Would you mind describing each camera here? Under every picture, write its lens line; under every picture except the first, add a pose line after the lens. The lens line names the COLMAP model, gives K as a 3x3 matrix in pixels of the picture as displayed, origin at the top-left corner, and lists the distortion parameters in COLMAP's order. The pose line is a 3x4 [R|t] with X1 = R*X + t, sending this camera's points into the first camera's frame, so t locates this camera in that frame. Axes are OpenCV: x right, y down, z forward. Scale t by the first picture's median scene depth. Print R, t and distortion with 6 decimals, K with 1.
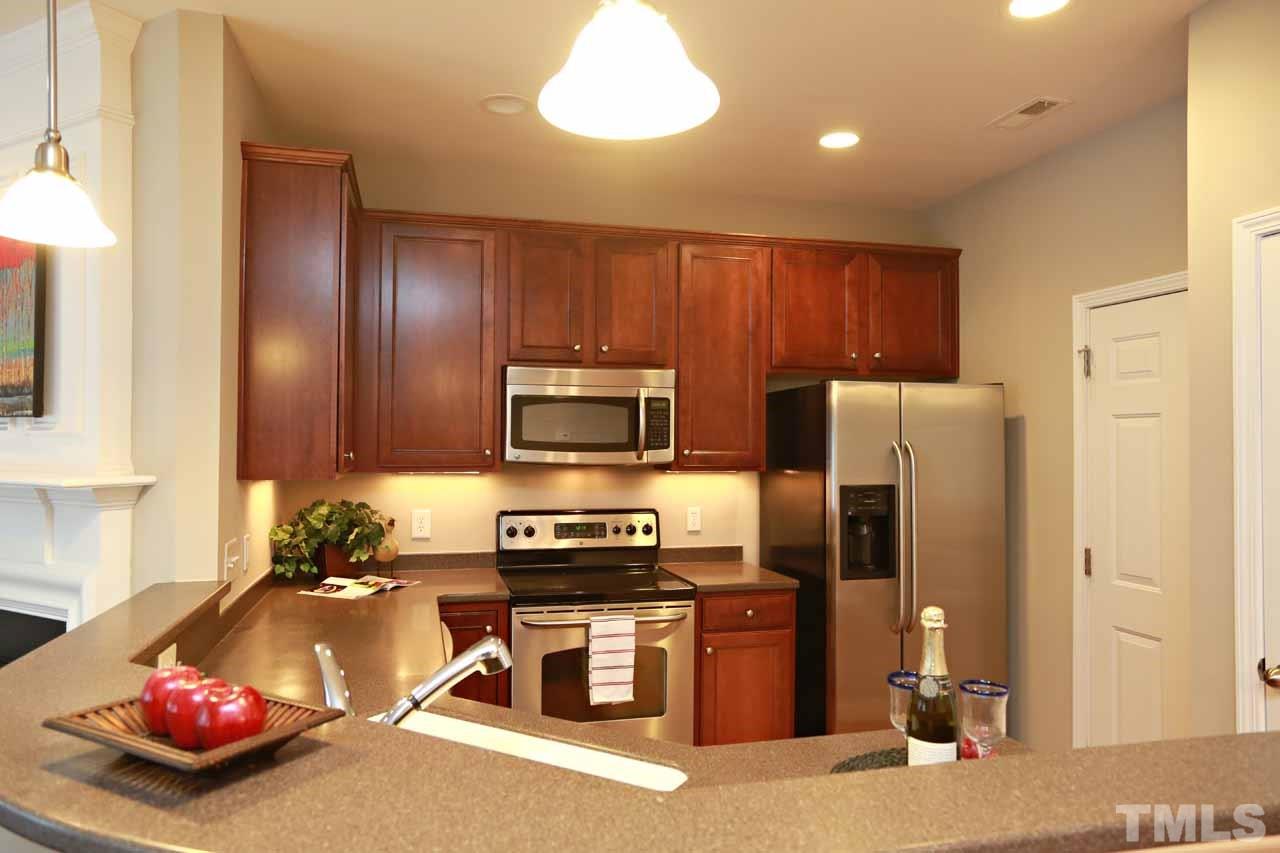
lens RADIAL K [[862.8, 0, 635.3], [0, 862.8, 425.3], [0, 0, 1]] dist [-0.048575, 0.039475]
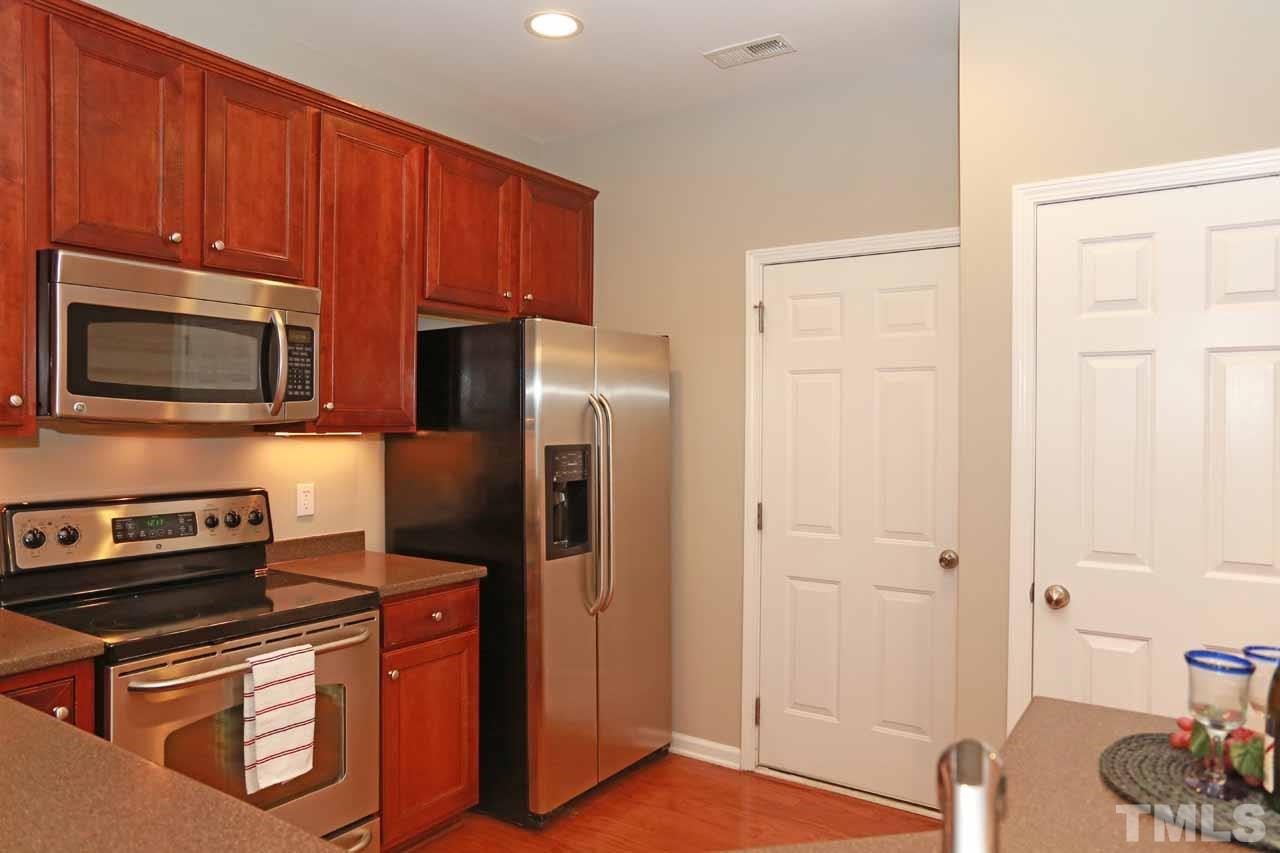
lens RADIAL K [[862.8, 0, 641.5], [0, 862.8, 426.6], [0, 0, 1]] dist [-0.048575, 0.039475]
pose [[0.741928, -0.005555, 0.670456, -0.247650], [-0.015355, 0.999563, 0.025274, 0.029045], [-0.670303, -0.029047, 0.741518, 0.324862]]
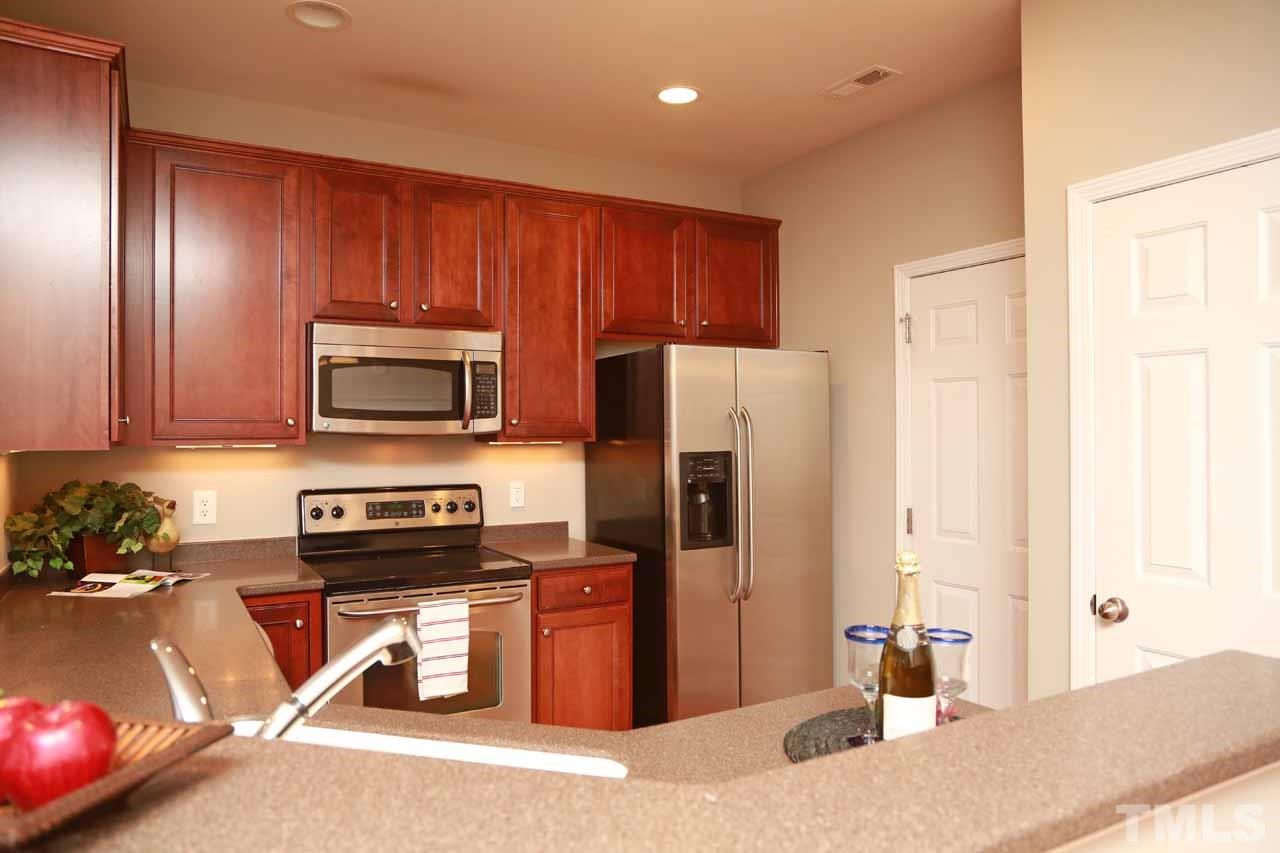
lens RADIAL K [[862.8, 0, 638.6], [0, 862.8, 422.3], [0, 0, 1]] dist [-0.048575, 0.039475]
pose [[0.963389, -0.007401, 0.268004, -0.066392], [0.004565, 0.999927, 0.011206, 0.024788], [-0.268067, -0.009572, 0.963353, 0.076222]]
